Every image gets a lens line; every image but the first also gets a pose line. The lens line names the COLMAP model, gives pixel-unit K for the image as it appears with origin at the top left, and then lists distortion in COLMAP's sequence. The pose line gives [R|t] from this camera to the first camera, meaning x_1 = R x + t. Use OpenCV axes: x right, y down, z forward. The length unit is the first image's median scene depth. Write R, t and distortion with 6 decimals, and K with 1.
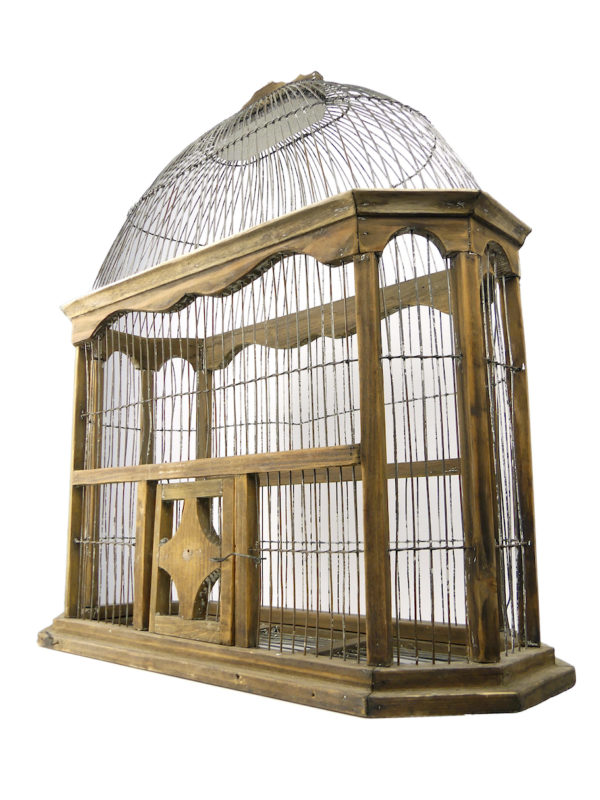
lens RADIAL K [[694.5, 0, 295.3], [0, 694.5, 414.3], [0, 0, 1]] dist [-0.041632, 0.021286]
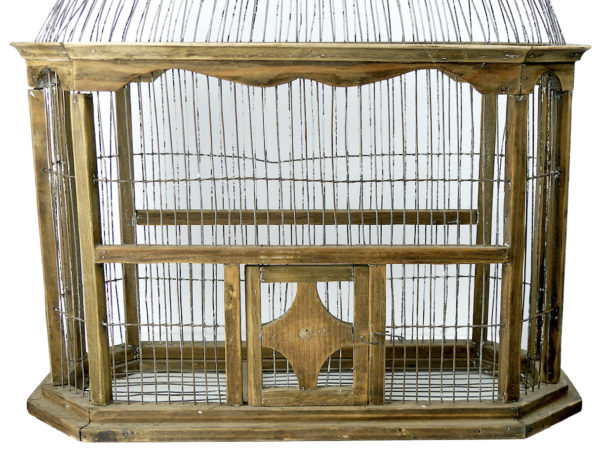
lens RADIAL K [[992.5, 0, 341.1], [0, 992.5, 234.1], [0, 0, 1]] dist [-0.024955, 0.000000]
pose [[0.734841, -0.125443, 0.666538, -1.150000], [-0.111543, 0.947013, 0.301203, -0.423846], [-0.669004, -0.295685, 0.681912, -0.040788]]
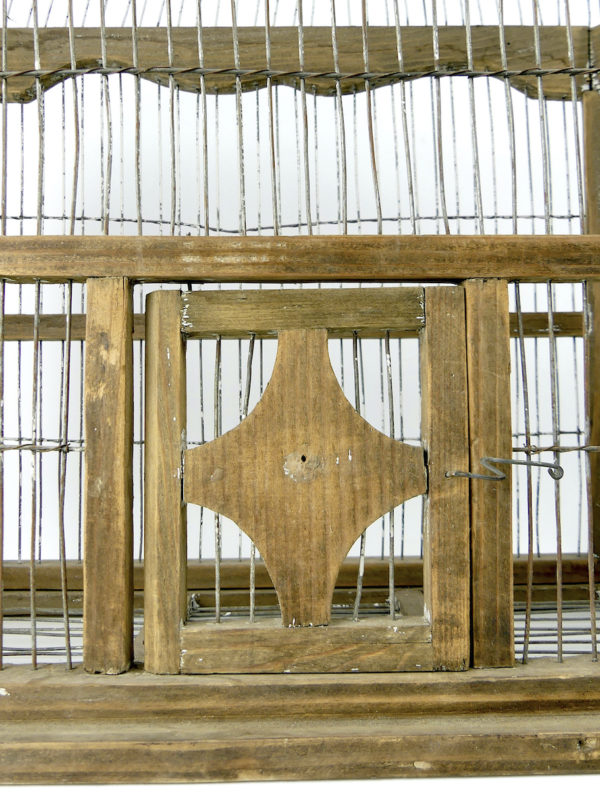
lens RADIAL K [[694.5, 0, 289.6], [0, 694.5, 395.7], [0, 0, 1]] dist [-0.041632, 0.021286]
pose [[0.735414, 0.032581, 0.676834, -0.445686], [-0.104290, 0.992385, 0.065545, 0.138909], [-0.669544, -0.118789, 0.733212, 0.732175]]
